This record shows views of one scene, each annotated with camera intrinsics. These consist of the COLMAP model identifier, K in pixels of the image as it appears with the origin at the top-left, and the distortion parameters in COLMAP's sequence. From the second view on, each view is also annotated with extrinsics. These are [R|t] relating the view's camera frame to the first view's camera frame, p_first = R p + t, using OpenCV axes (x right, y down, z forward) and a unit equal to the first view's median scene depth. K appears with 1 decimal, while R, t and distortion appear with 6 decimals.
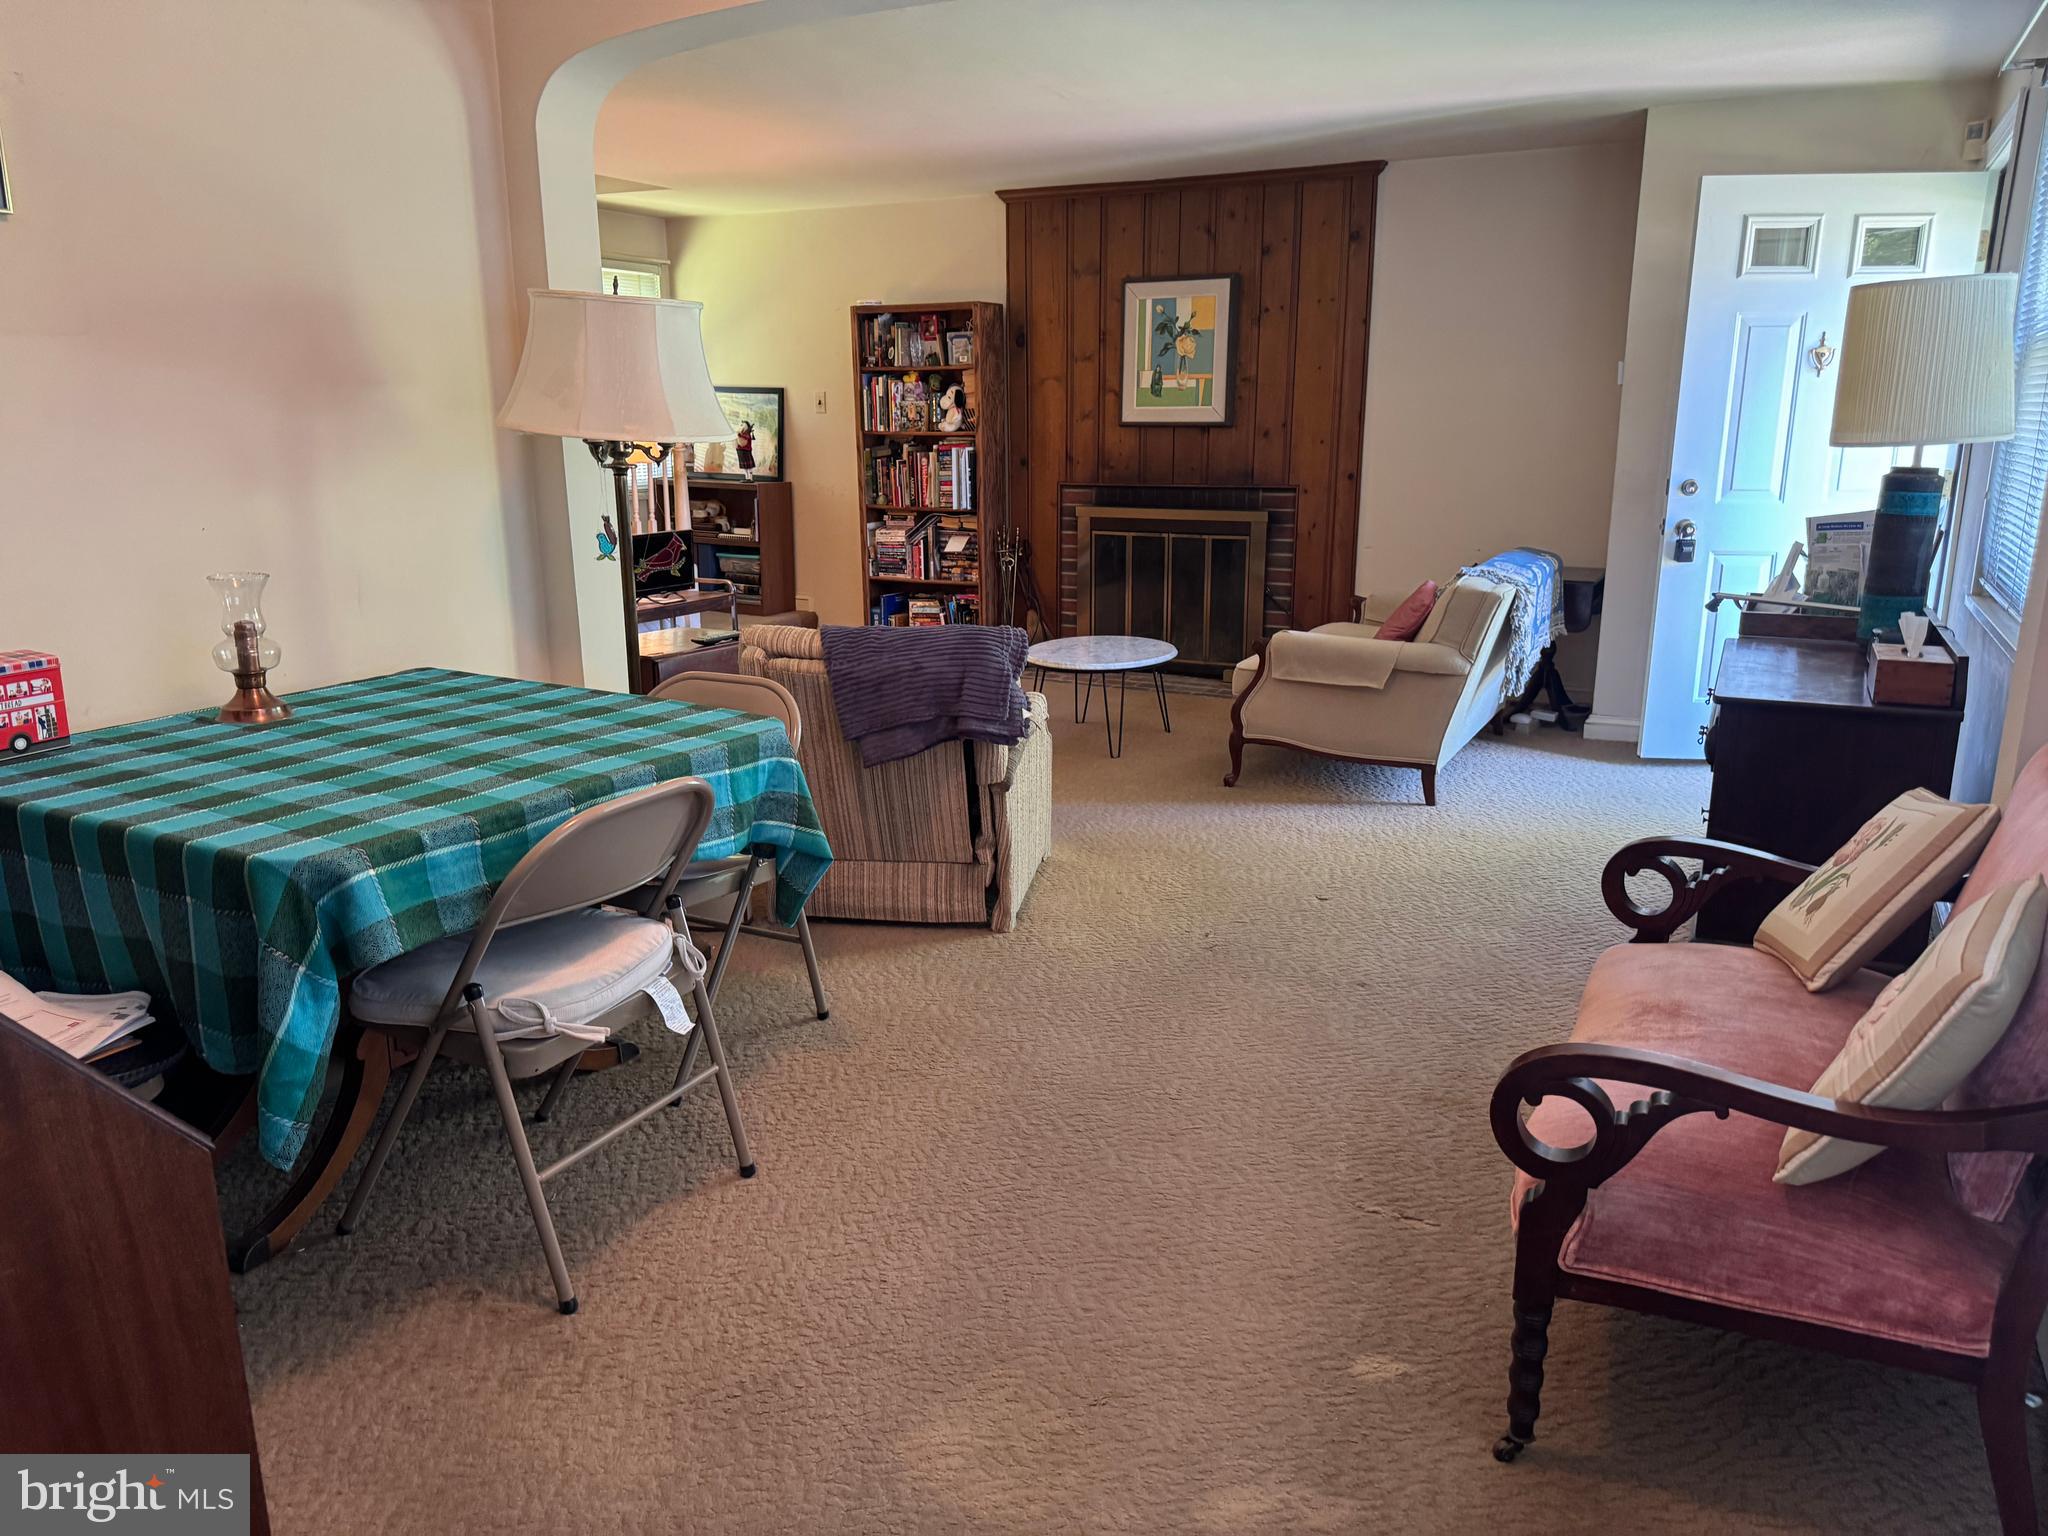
lens RADIAL K [[1428.3, 0, 1012.7], [0, 1428.3, 782.7], [0, 0, 1]] dist [0.163529, -0.375003]
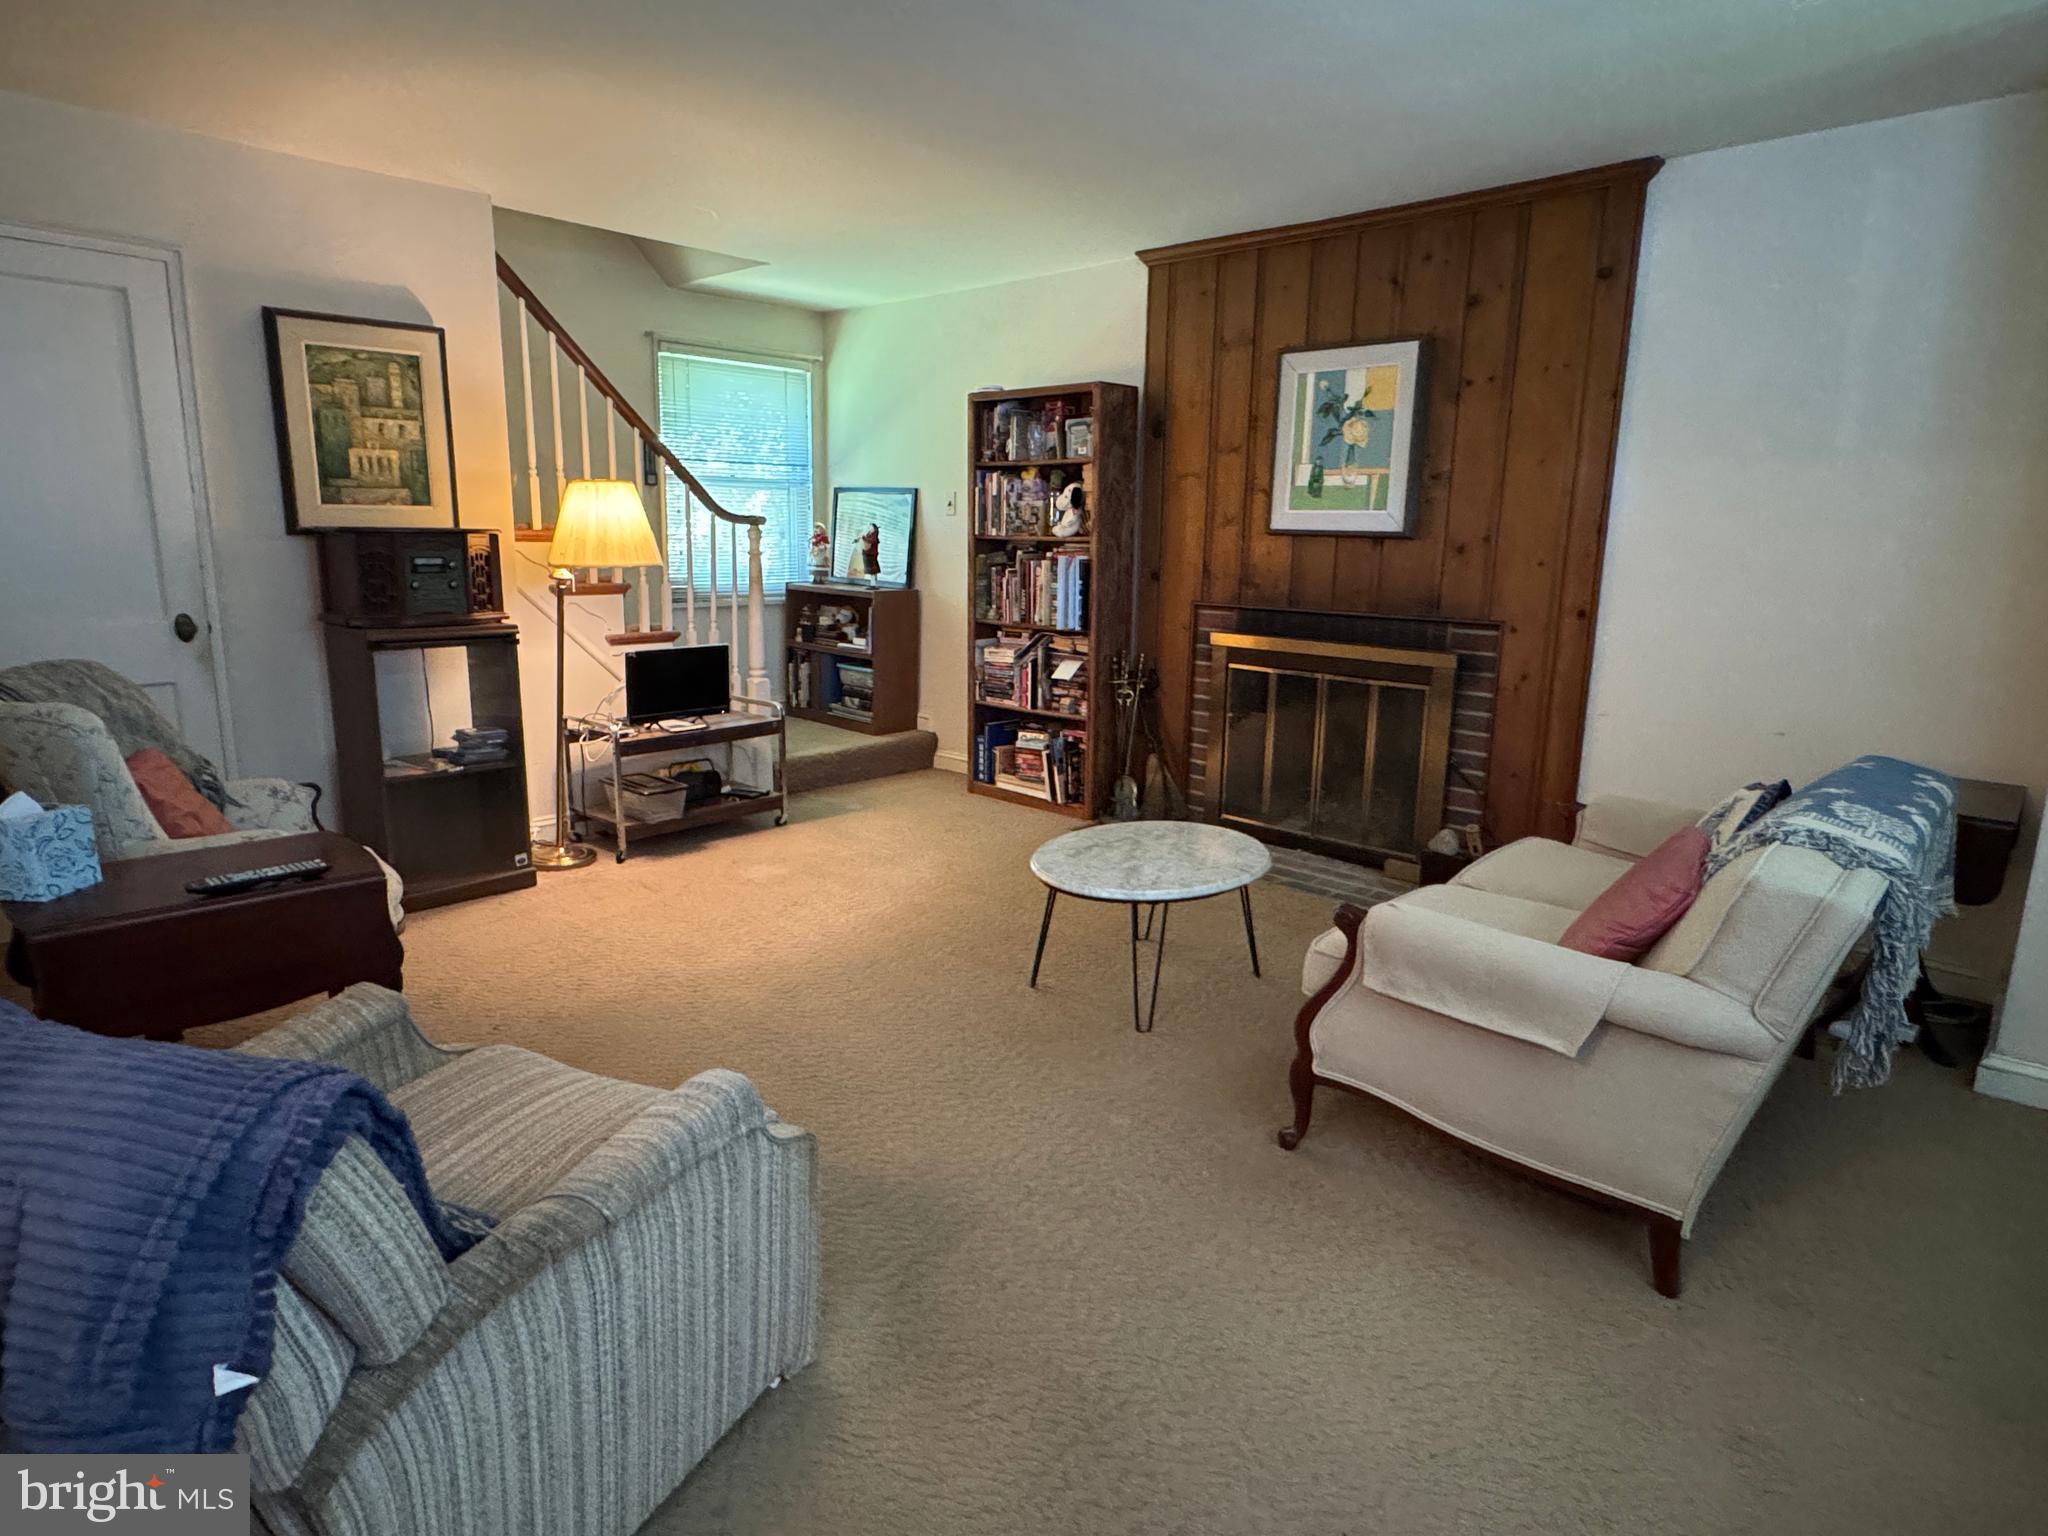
lens RADIAL K [[1145.2, 0, 1007.1], [0, 1145.2, 766.5], [0, 0, 1]] dist [-0.006756, 0.001294]
pose [[0.962636, 0.073073, -0.260755, 0.106490], [-0.085192, 0.995733, -0.035466, -0.086879], [0.257051, 0.056356, 0.964753, 0.367576]]
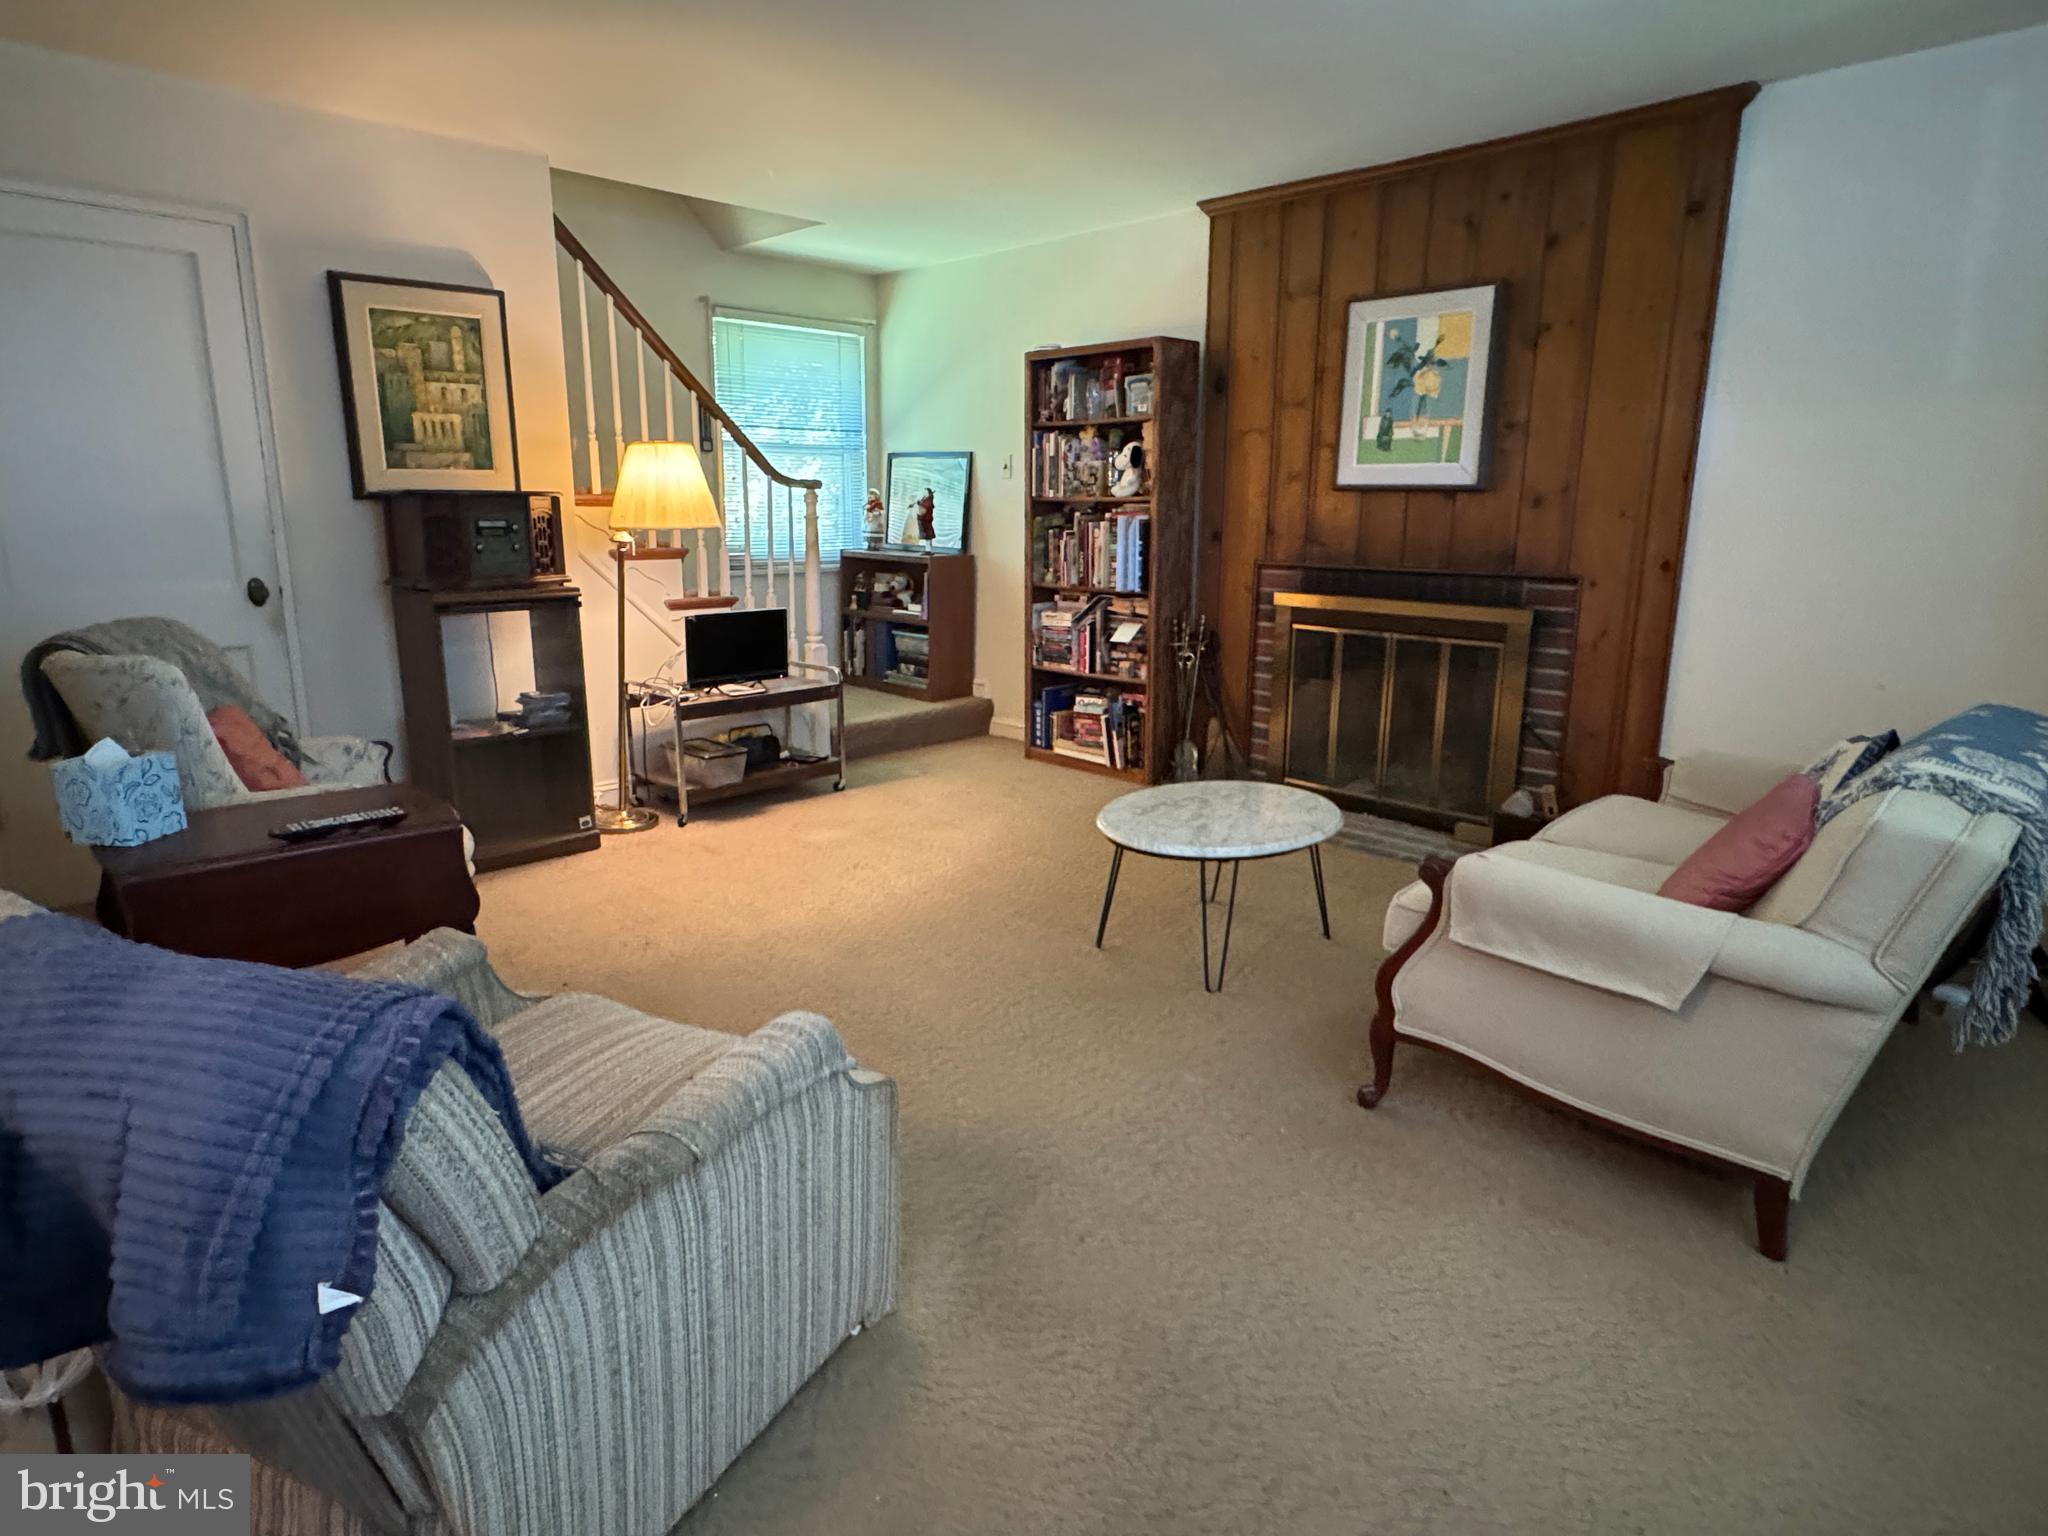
lens RADIAL K [[1145.2, 0, 1007.1], [0, 1145.2, 766.5], [0, 0, 1]] dist [-0.006756, 0.001294]
pose [[0.951471, 0.076136, -0.298172, 0.098835], [-0.083386, 0.996449, -0.011650, -0.079482], [0.296227, 0.035948, 0.954441, 0.371629]]
